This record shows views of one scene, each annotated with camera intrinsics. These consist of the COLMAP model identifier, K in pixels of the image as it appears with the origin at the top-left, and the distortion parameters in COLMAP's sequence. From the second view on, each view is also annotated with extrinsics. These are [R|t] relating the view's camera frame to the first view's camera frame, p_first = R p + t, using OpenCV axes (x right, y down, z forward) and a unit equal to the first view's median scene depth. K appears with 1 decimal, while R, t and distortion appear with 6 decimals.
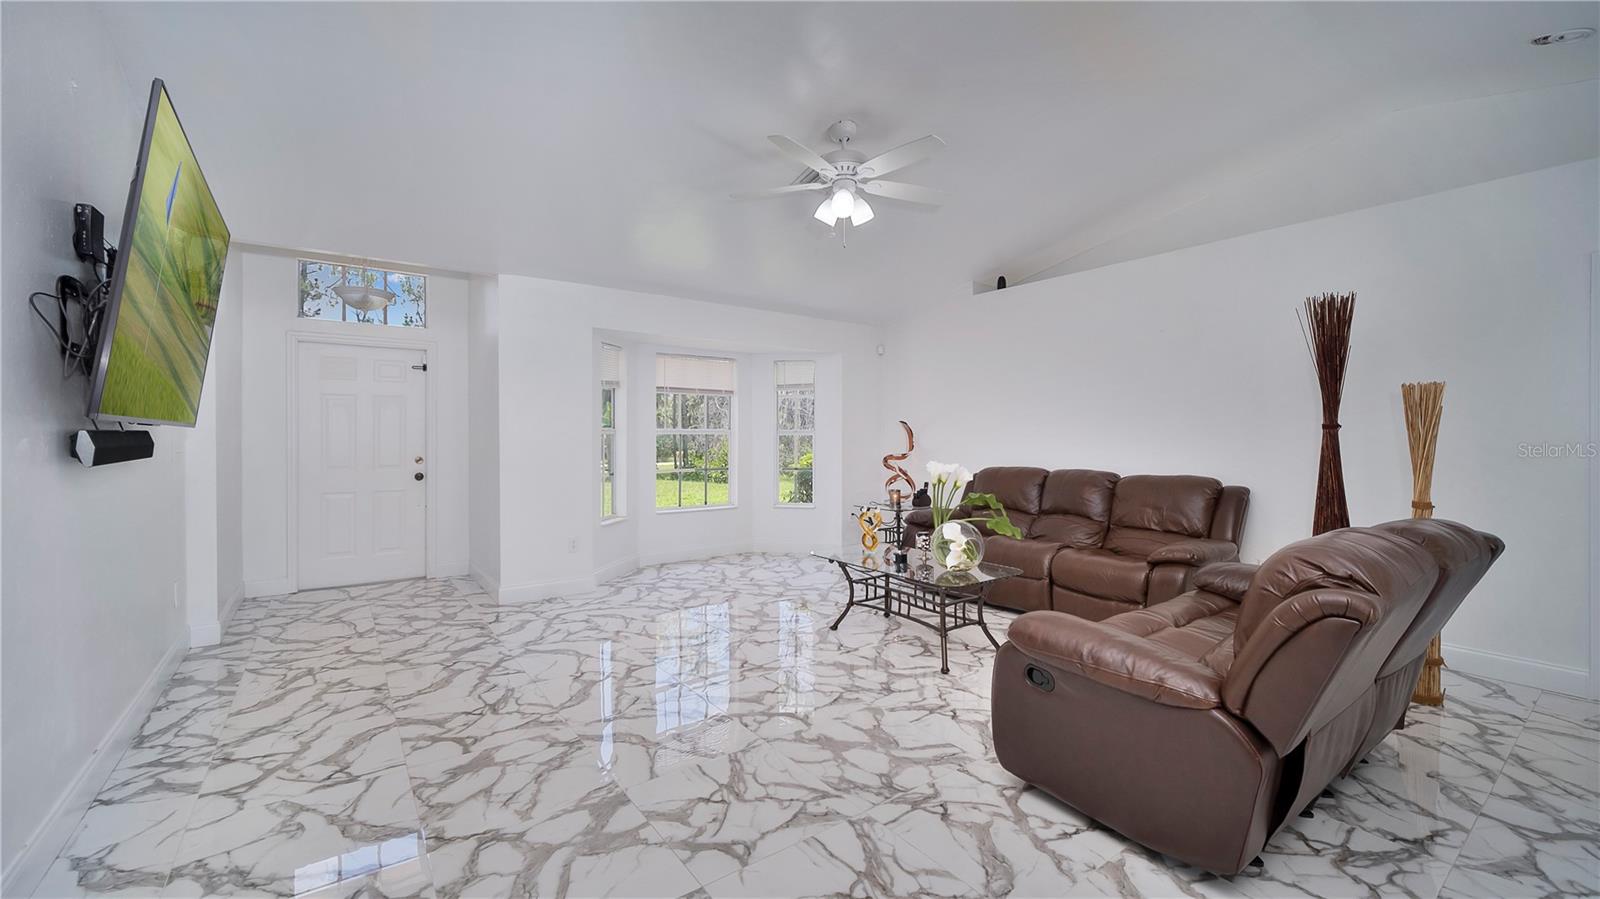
lens RADIAL K [[637.5, 0, 802.2], [0, 637.5, 440.8], [0, 0, 1]] dist [-0.000011, 0.000301]
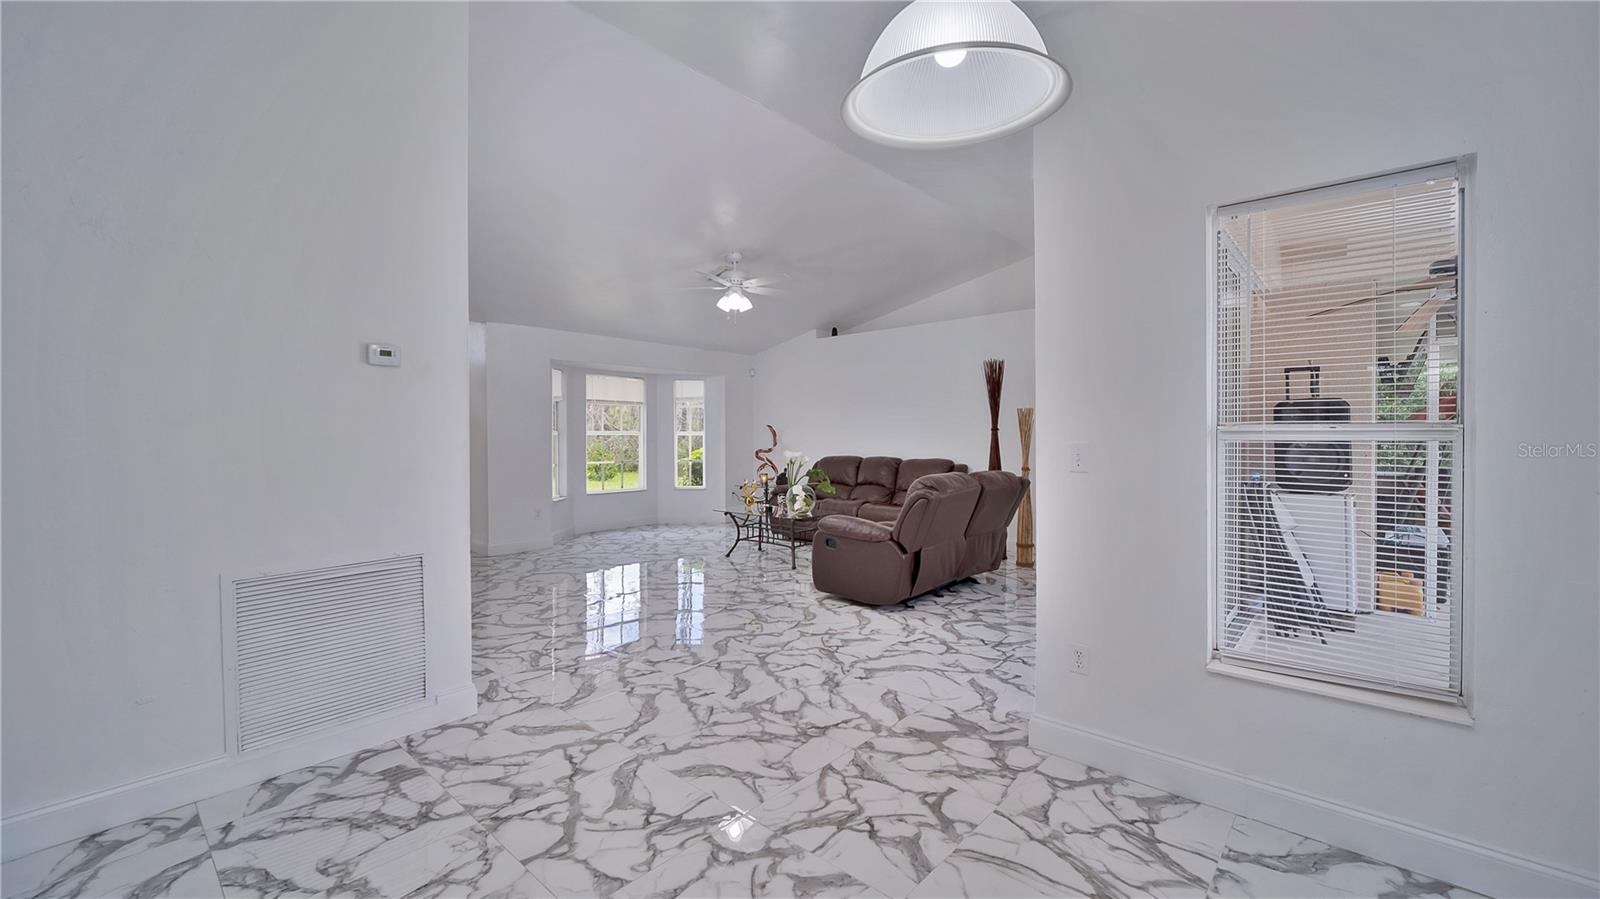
lens RADIAL K [[637.5, 0, 802.2], [0, 637.5, 440.8], [0, 0, 1]] dist [-0.000011, 0.000301]
pose [[0.978033, -0.006574, 0.208346, -0.100313], [0.006644, 0.999978, 0.000365, 0.004999], [-0.208344, 0.001028, 0.978055, -0.615454]]
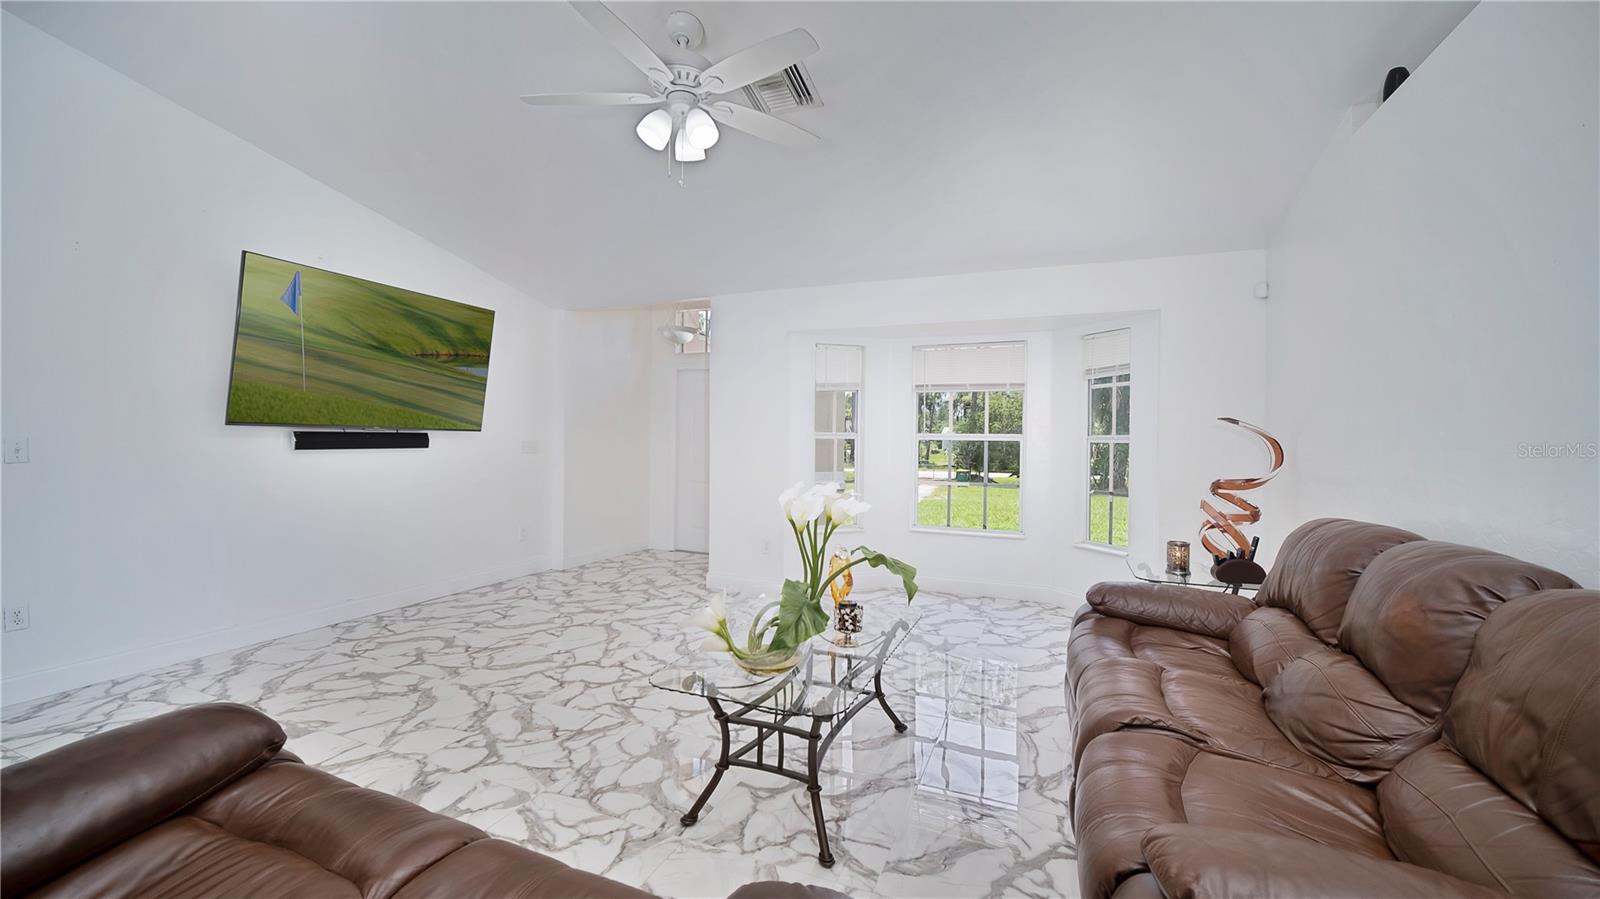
lens RADIAL K [[637.5, 0, 802.2], [0, 637.5, 440.8], [0, 0, 1]] dist [-0.000011, 0.000301]
pose [[0.511637, 0.005114, -0.859186, 0.662049], [-0.018334, 0.999820, -0.004967, -0.002613], [0.859006, 0.018294, 0.511639, 0.635445]]
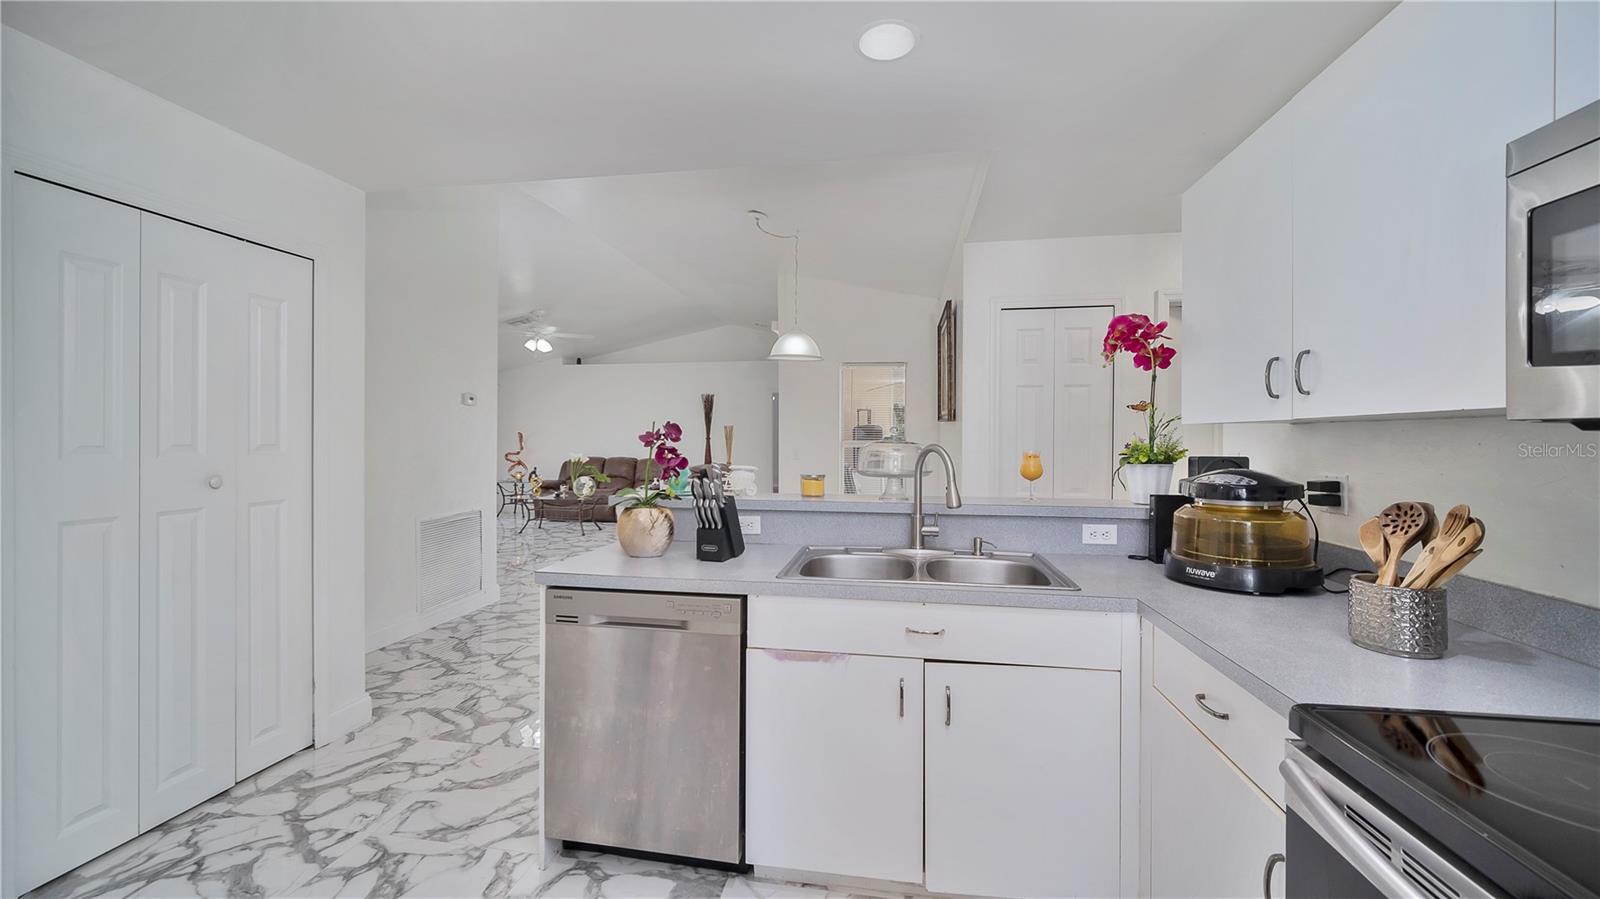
lens RADIAL K [[637.5, 0, 802.2], [0, 637.5, 440.8], [0, 0, 1]] dist [-0.000011, 0.000301]
pose [[0.707022, -0.001178, 0.707190, -0.798876], [0.004294, 0.999987, -0.002626, -0.002554], [-0.707178, 0.004893, 0.707018, -1.174866]]
